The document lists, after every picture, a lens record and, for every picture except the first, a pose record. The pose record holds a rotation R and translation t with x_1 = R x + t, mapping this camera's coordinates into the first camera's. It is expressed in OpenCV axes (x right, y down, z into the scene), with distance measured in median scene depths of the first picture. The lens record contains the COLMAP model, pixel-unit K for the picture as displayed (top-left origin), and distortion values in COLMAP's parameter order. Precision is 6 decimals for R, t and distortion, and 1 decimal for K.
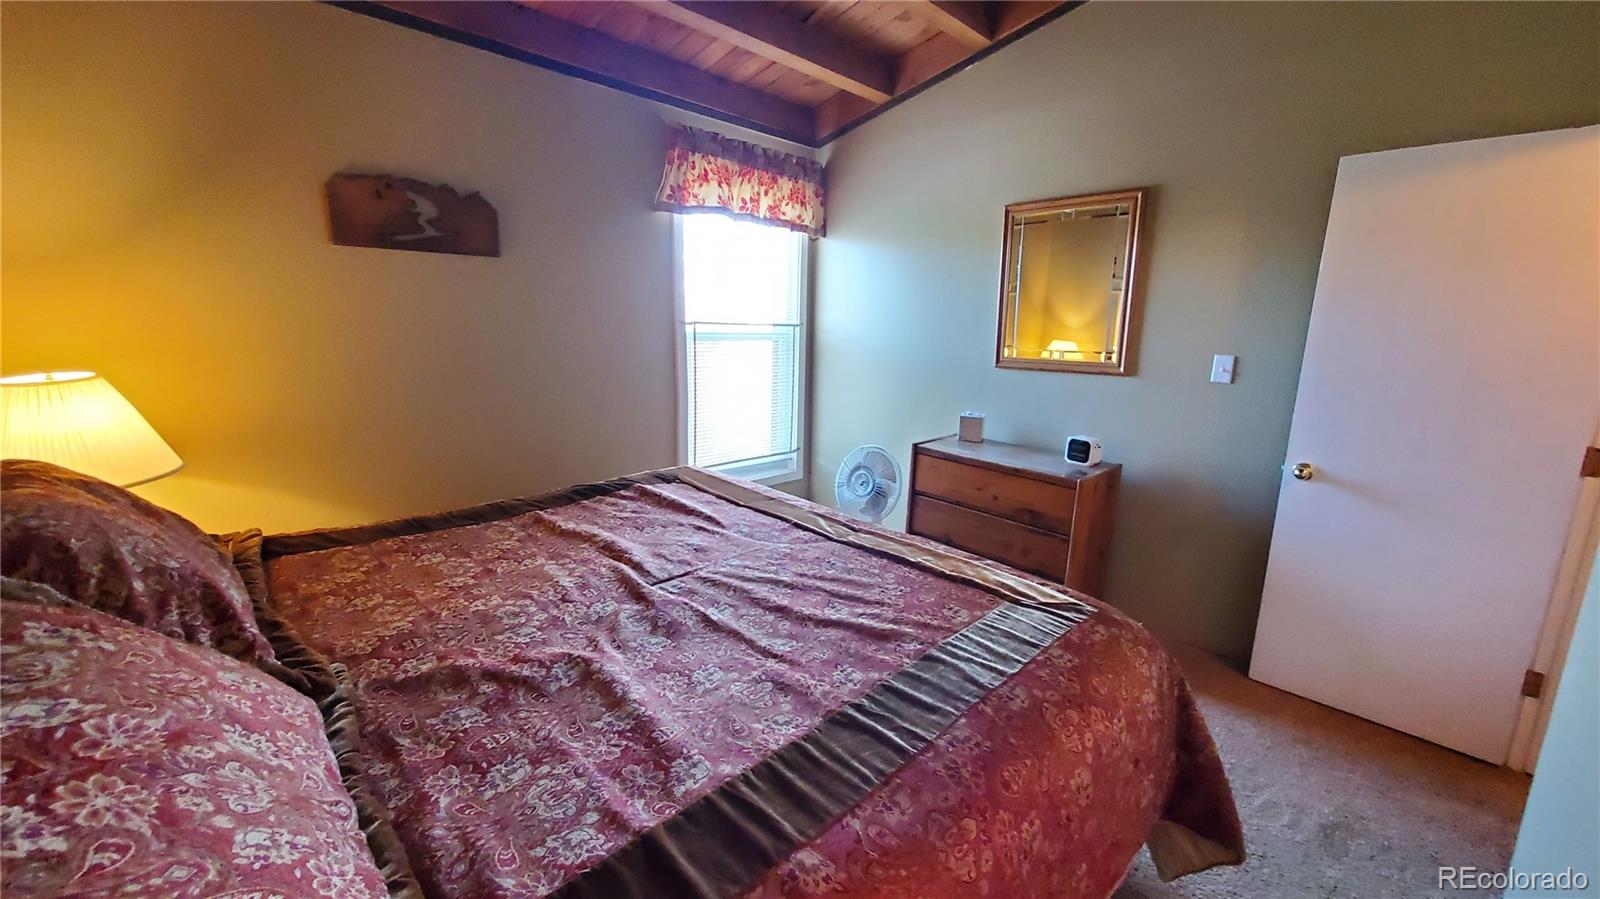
lens RADIAL K [[646.0, 0, 798.3], [0, 646.0, 439.7], [0, 0, 1]] dist [-0.001304, -0.000675]
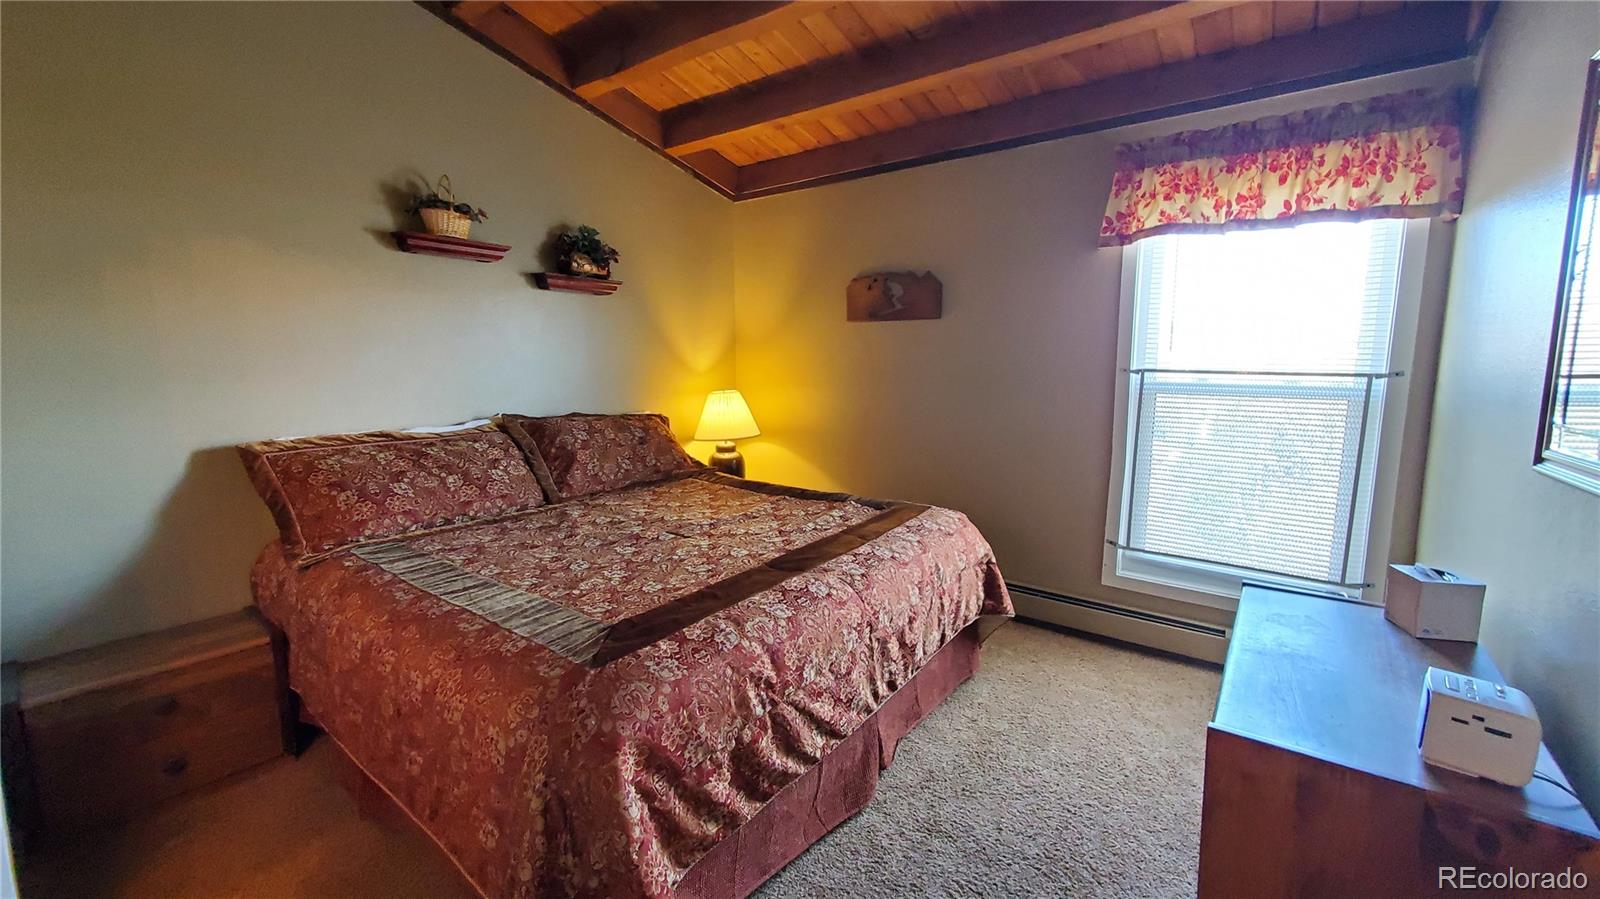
lens RADIAL K [[643.5, 0, 806.2], [0, 643.5, 441.5], [0, 0, 1]] dist [0.000110, 0.000466]
pose [[0.130522, 0.094846, -0.986898, 0.597780], [-0.187808, 0.979756, 0.069321, -0.069949], [0.973495, 0.176299, 0.145692, 0.484008]]
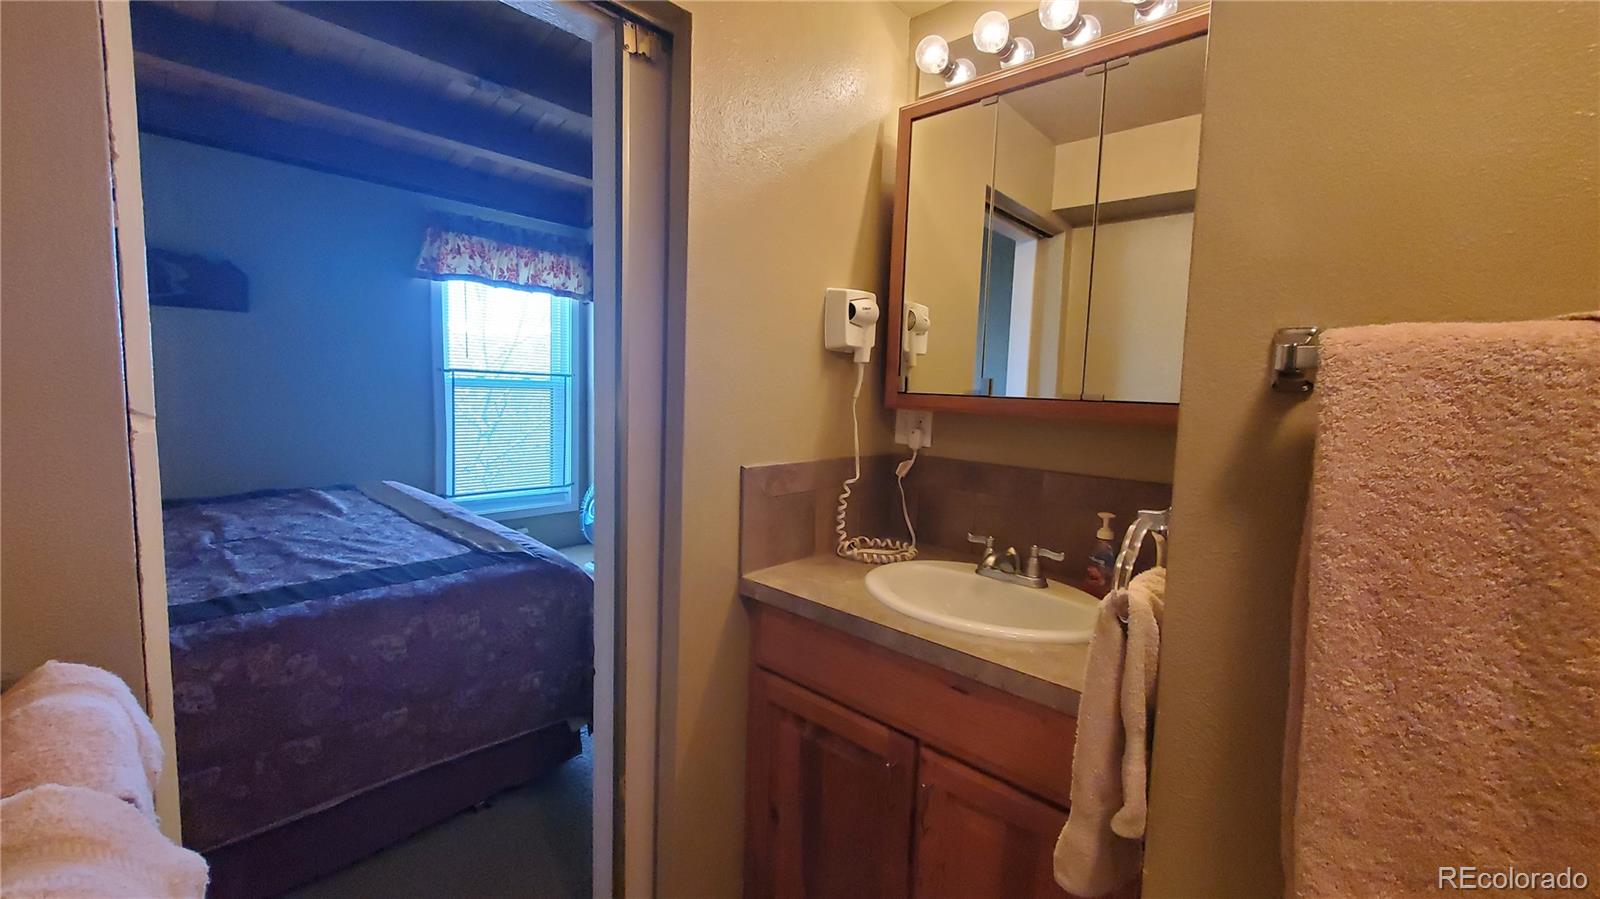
lens RADIAL K [[633.9, 0, 791.4], [0, 633.9, 436.5], [0, 0, 1]] dist [0.003045, 0.000079]
pose [[0.998891, -0.005080, 0.046807, 0.400962], [0.010187, 0.993934, -0.109506, 0.072078], [-0.045966, 0.109861, 0.992883, -0.163553]]
